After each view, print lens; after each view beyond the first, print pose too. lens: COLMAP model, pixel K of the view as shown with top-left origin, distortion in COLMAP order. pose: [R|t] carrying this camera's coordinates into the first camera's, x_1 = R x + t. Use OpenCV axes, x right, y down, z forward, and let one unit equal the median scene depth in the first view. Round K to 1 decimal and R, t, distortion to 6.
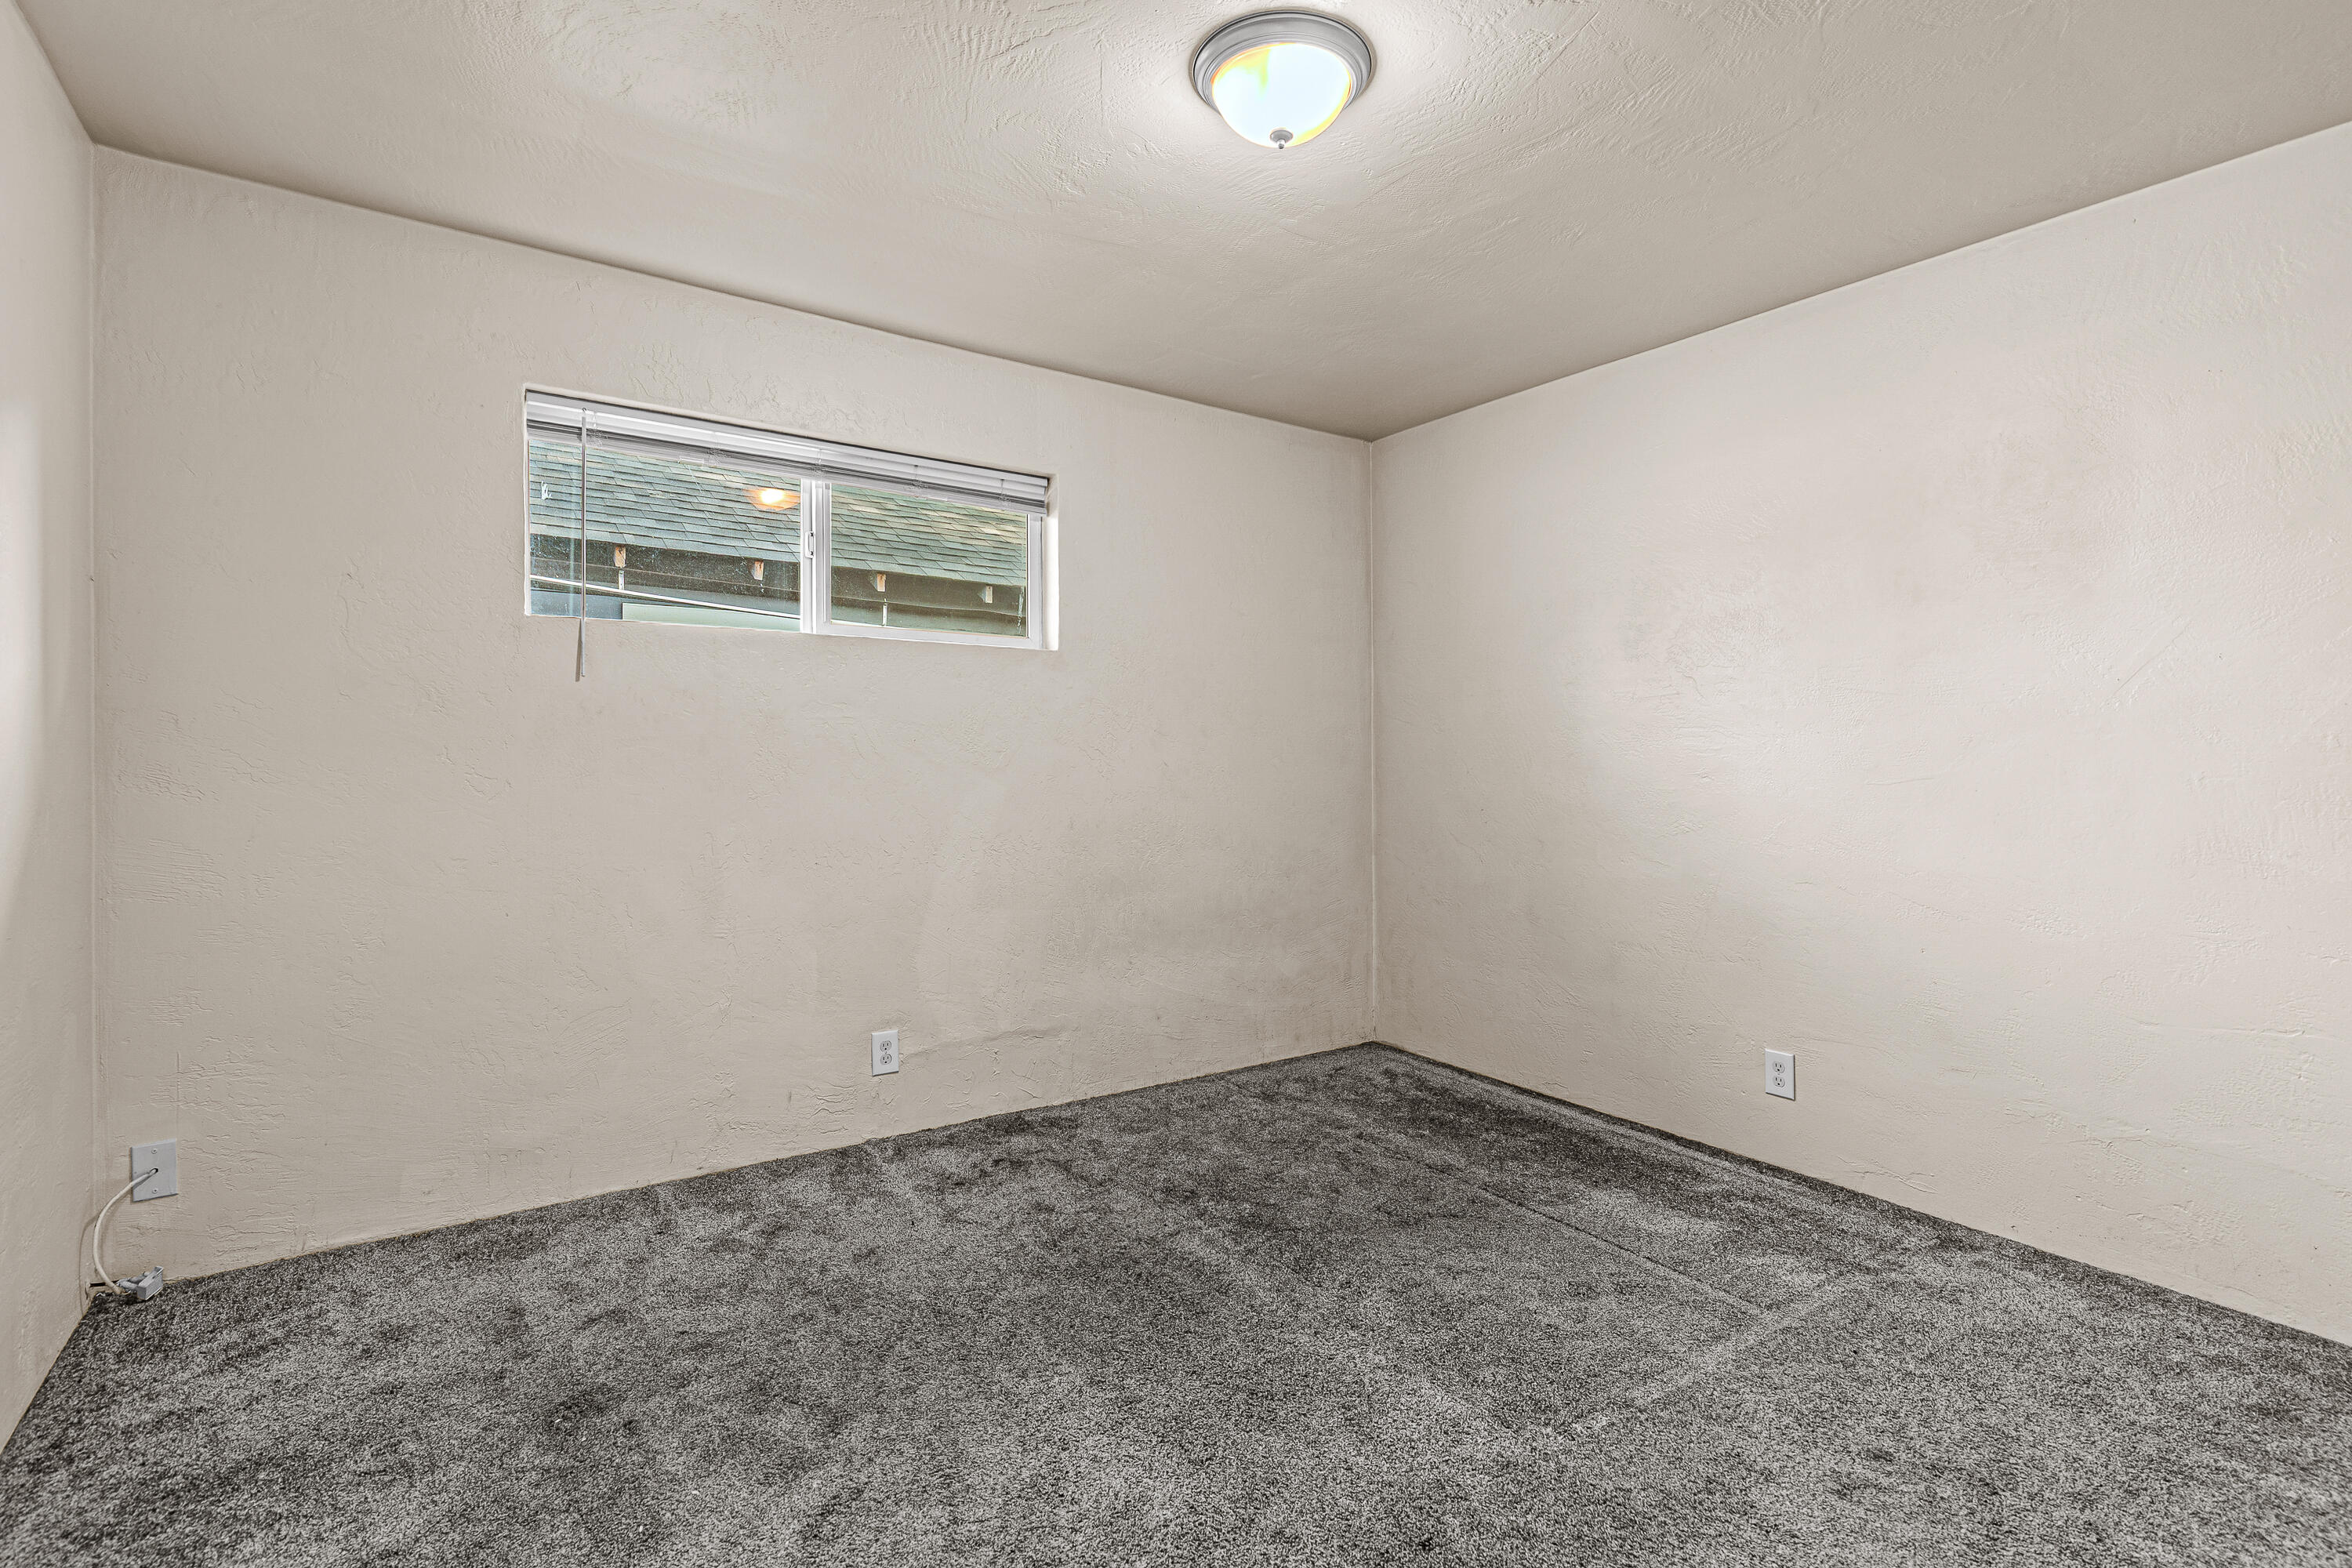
lens RADIAL K [[1071.1, 0, 1167.9], [0, 1071.1, 764.9], [0, 0, 1]] dist [0.011785, -0.002007]
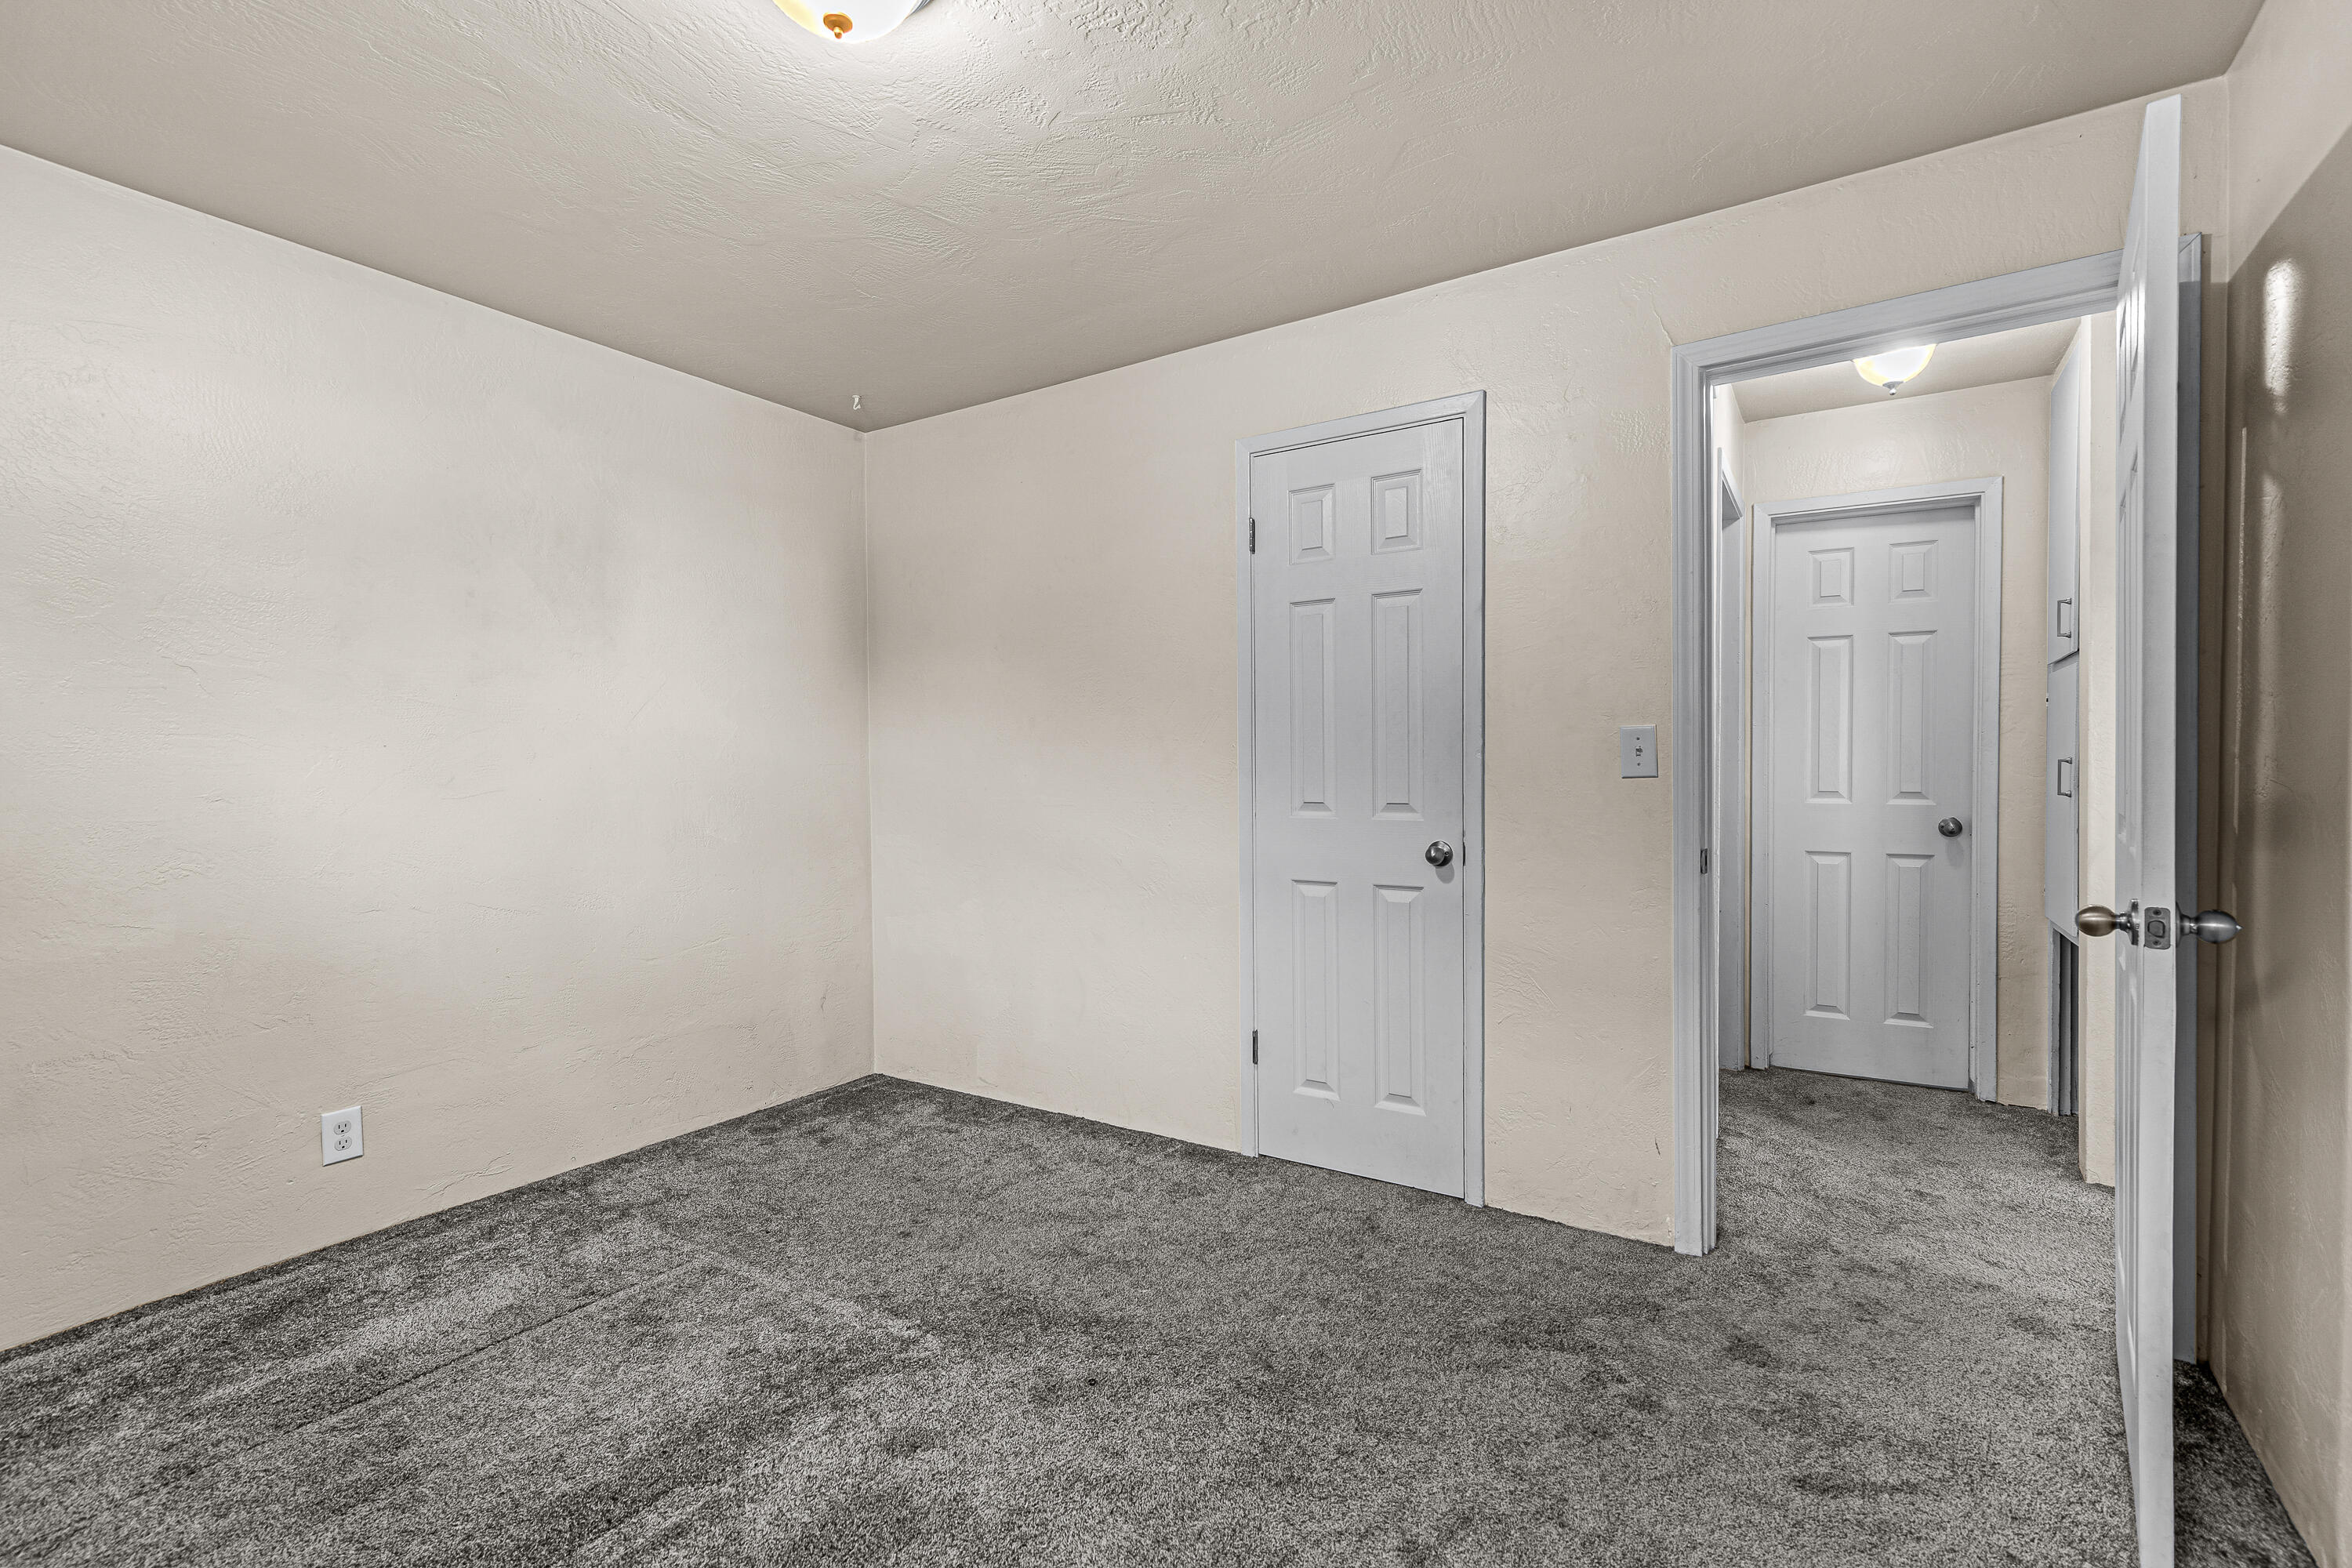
lens RADIAL K [[1071.1, 0, 1178.2], [0, 1071.1, 784.0], [0, 0, 1]] dist [0.011785, -0.002007]
pose [[-0.398590, -0.016207, 0.916986, -0.586614], [0.010491, 0.999698, 0.022229, -0.011946], [-0.917069, 0.018480, -0.398299, 0.846633]]
